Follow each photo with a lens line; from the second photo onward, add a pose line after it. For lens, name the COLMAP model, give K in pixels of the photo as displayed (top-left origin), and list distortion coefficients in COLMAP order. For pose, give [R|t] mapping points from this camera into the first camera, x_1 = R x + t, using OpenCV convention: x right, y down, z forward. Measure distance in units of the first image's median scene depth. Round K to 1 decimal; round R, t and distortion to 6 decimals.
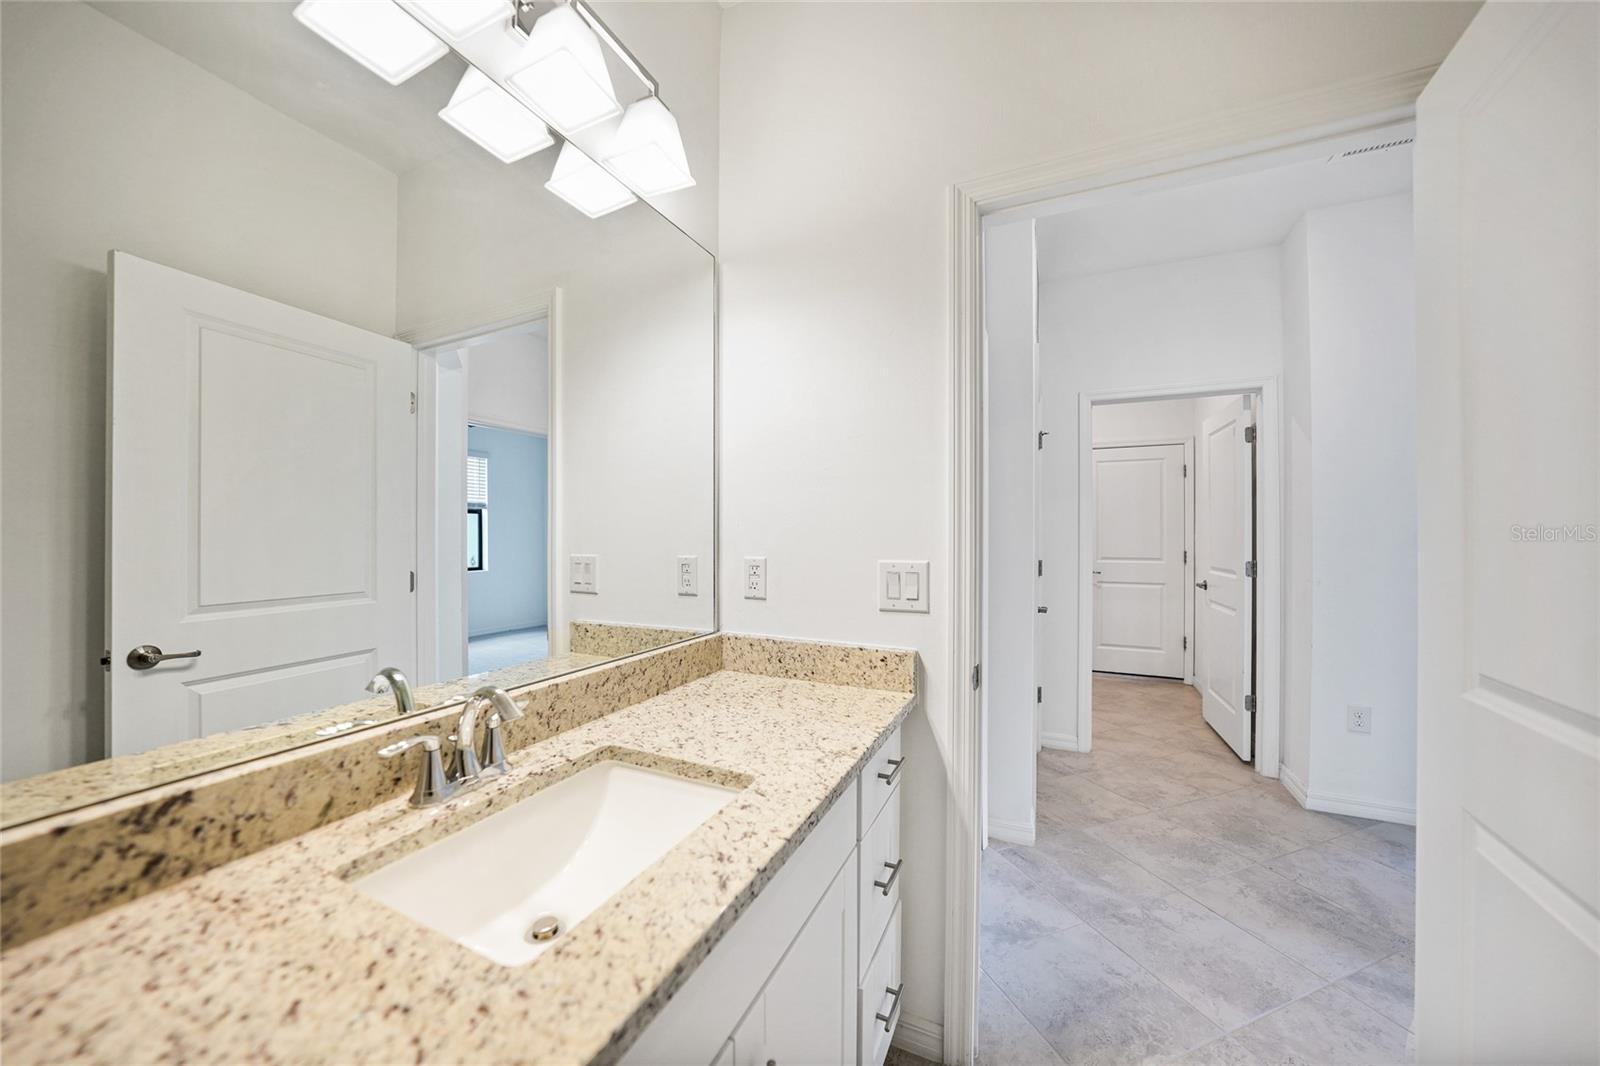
lens RADIAL K [[557.3, 0, 799.7], [0, 557.3, 534.1], [0, 0, 1]] dist [-0.030411, 0.006903]
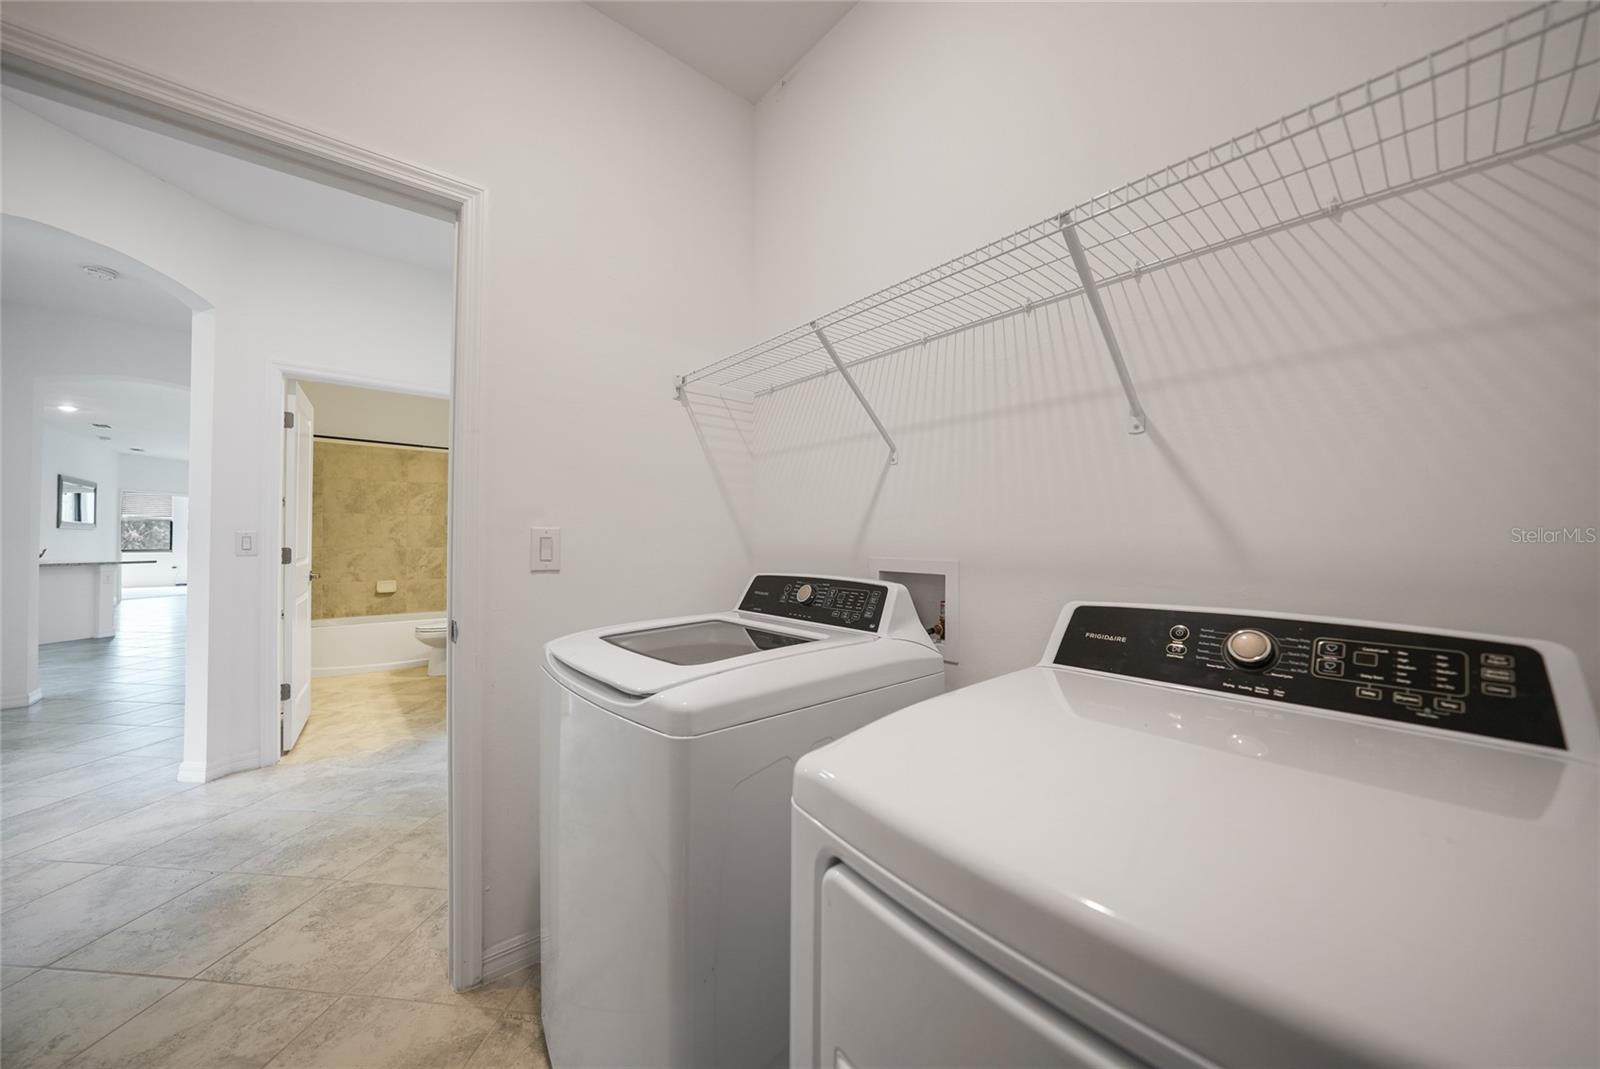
lens RADIAL K [[566.6, 0, 800.8], [0, 566.6, 537.4], [0, 0, 1]] dist [-0.030400, 0.007368]
pose [[-0.416857, -0.004913, -0.908959, 2.372272], [0.000500, 0.999984, -0.005635, 0.087880], [0.908972, -0.002804, -0.416848, 4.185338]]
